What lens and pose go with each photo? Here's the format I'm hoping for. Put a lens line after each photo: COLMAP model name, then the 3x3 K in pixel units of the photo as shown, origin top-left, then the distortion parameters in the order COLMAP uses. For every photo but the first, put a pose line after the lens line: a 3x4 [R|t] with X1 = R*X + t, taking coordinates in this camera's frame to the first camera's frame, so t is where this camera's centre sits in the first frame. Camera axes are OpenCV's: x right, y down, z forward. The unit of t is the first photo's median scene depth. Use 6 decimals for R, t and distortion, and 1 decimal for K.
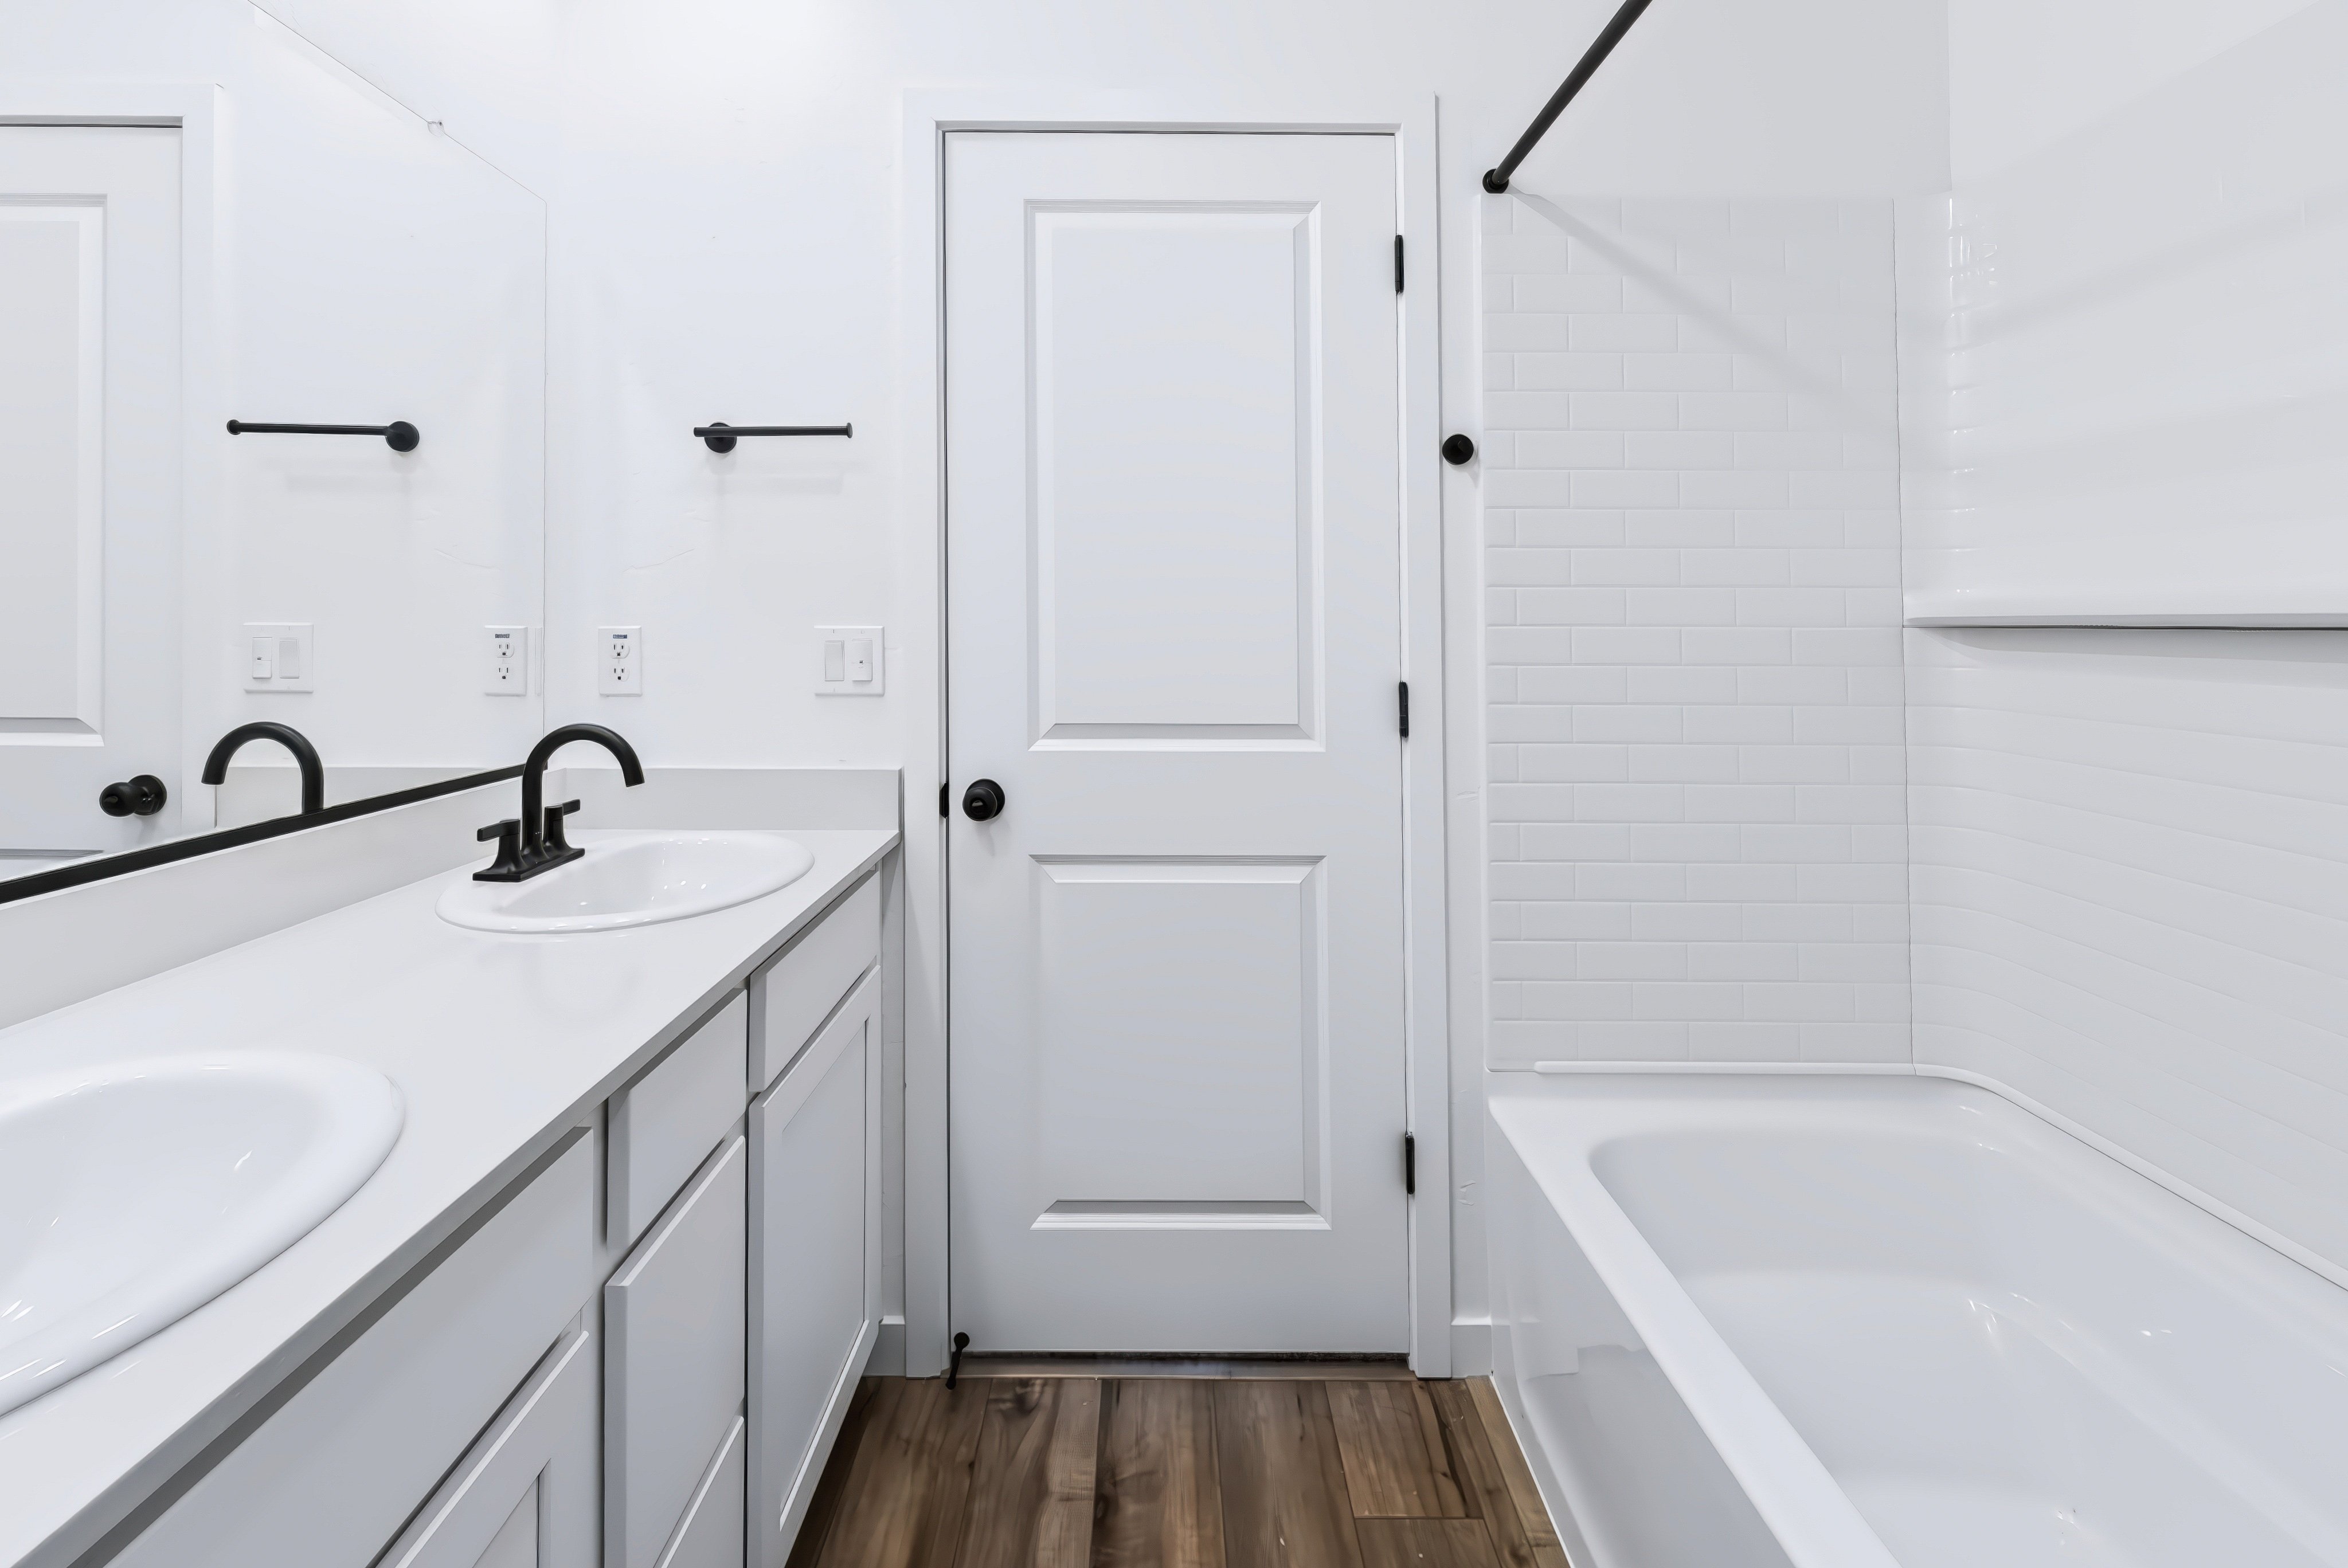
lens RADIAL K [[1029.8, 0, 1173.3], [0, 1029.8, 629.6], [0, 0, 1]] dist [0.002527, -0.002976]
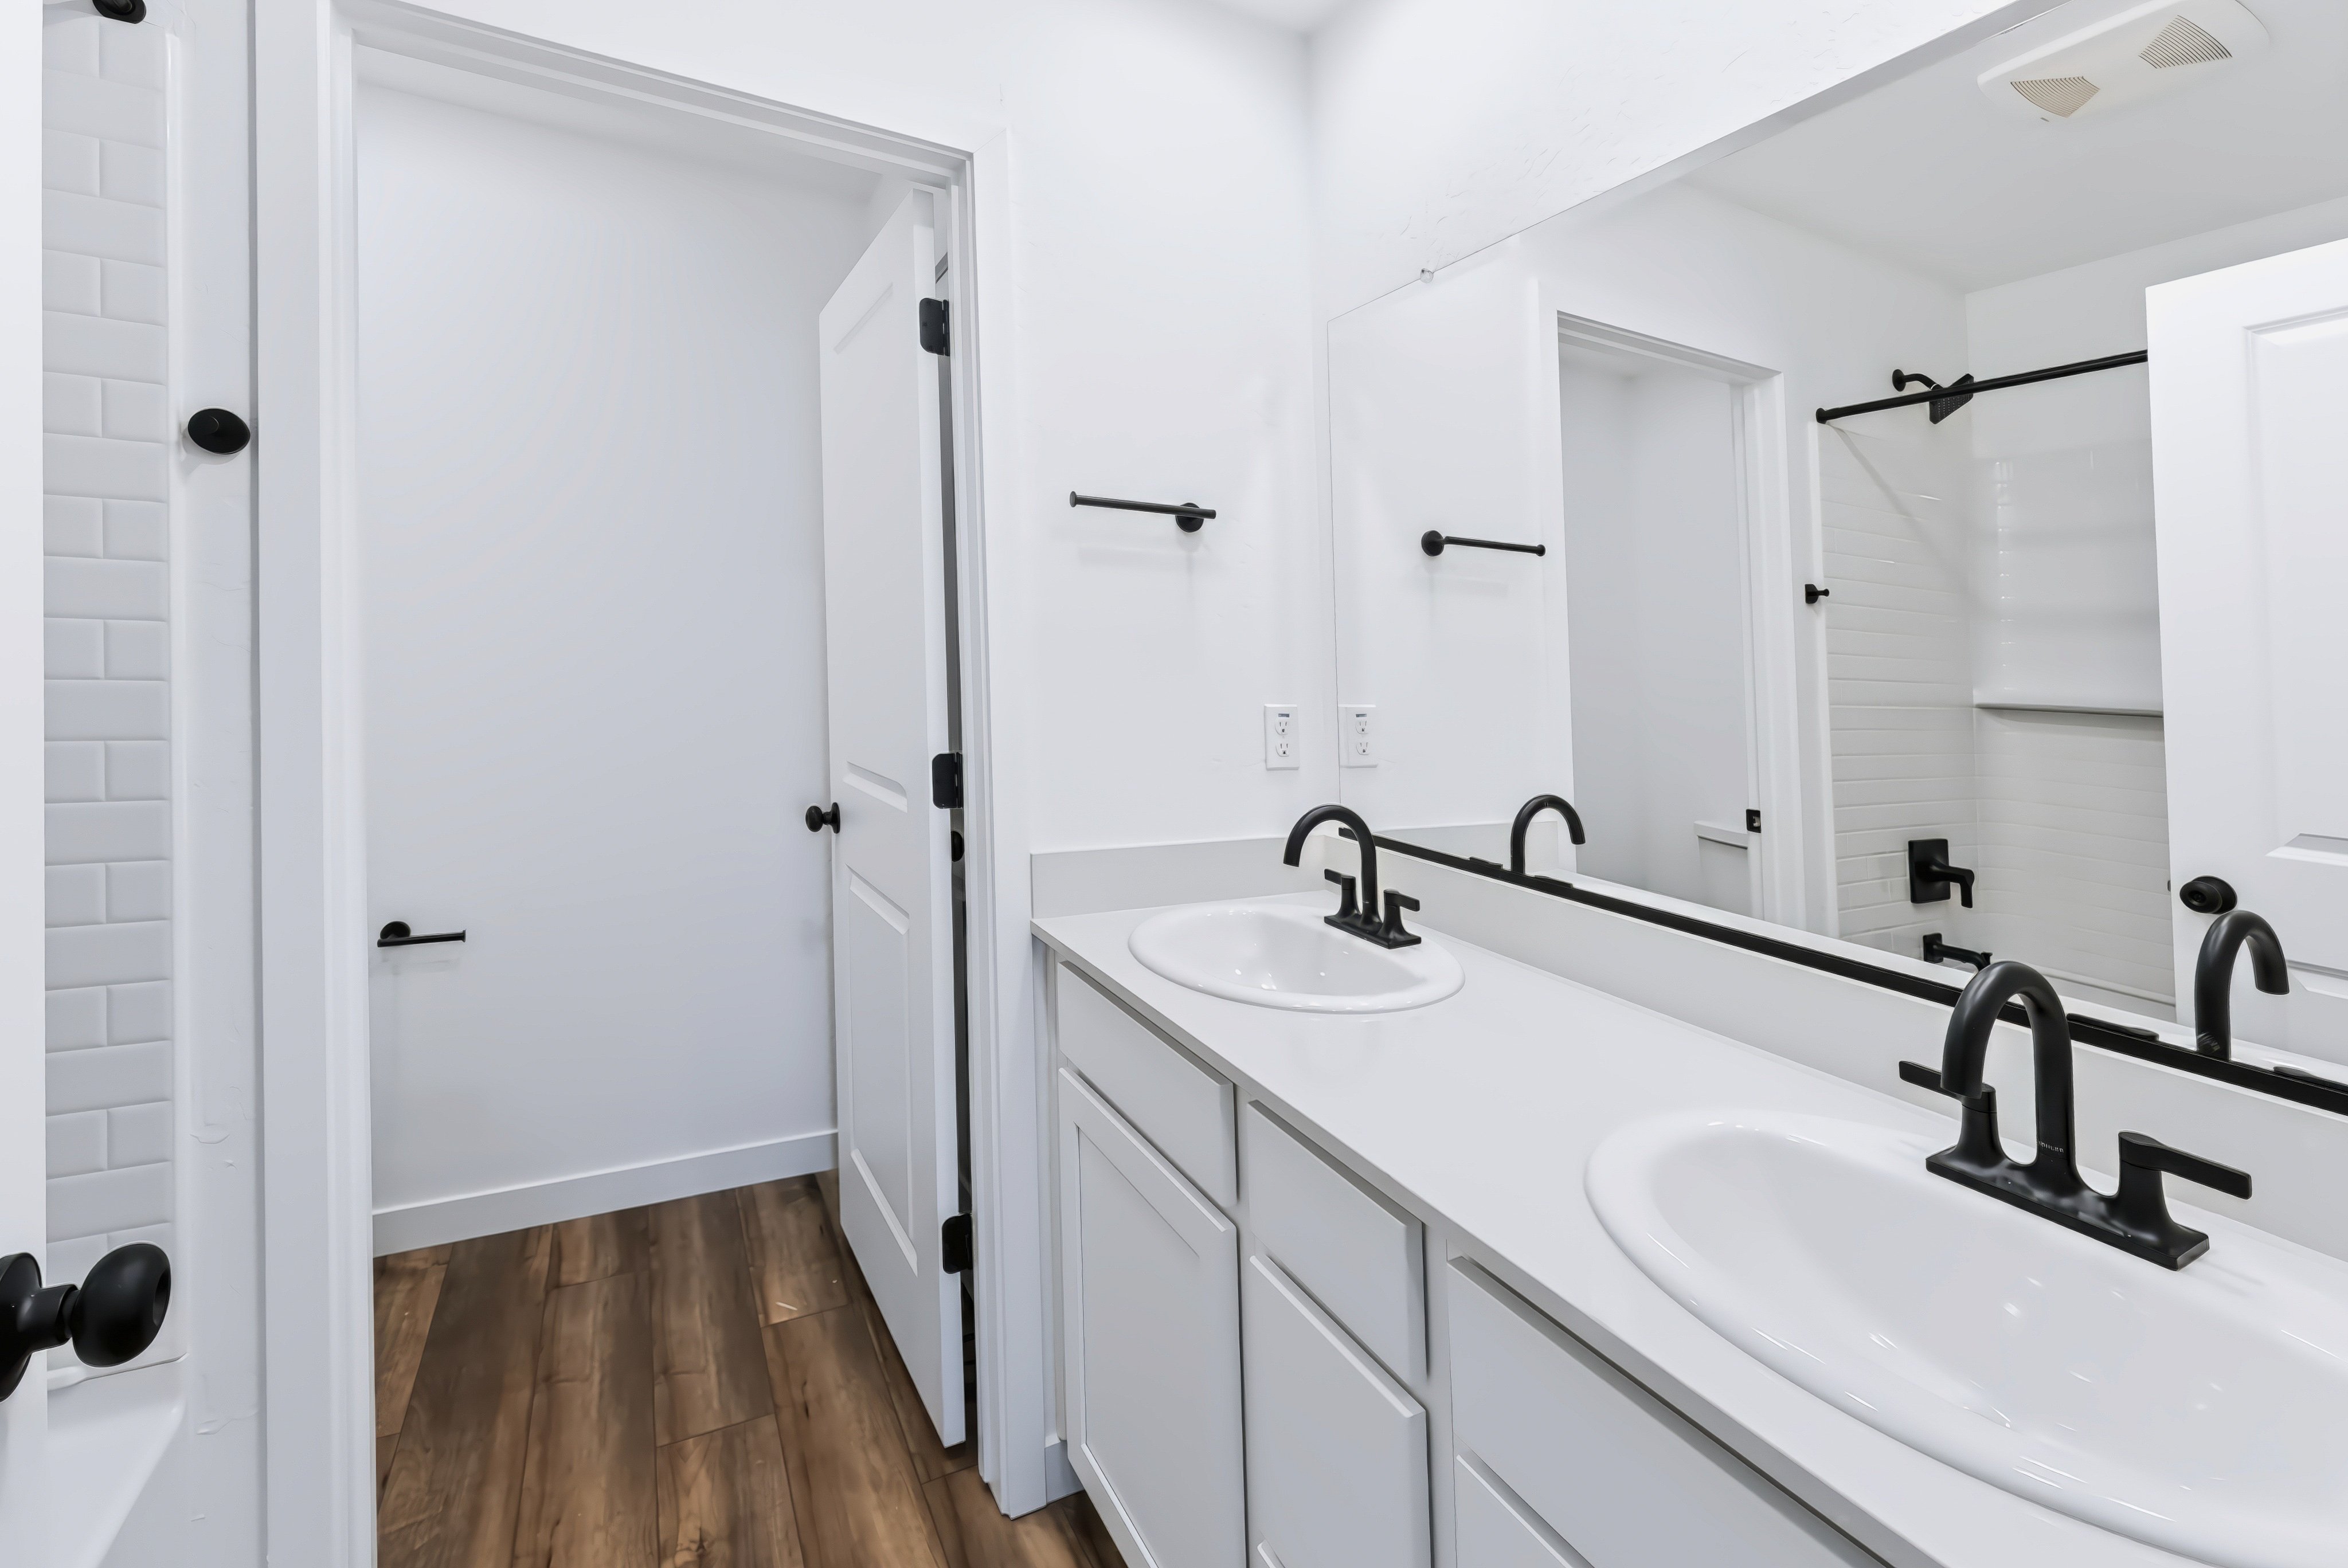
lens RADIAL K [[1029.8, 0, 1173.3], [0, 1029.8, 629.6], [0, 0, 1]] dist [0.002527, -0.002976]
pose [[0.882281, 0.037459, 0.469230, -1.245215], [-0.013095, 0.998396, -0.055079, -0.021279], [-0.470541, 0.042450, 0.881357, 0.120354]]
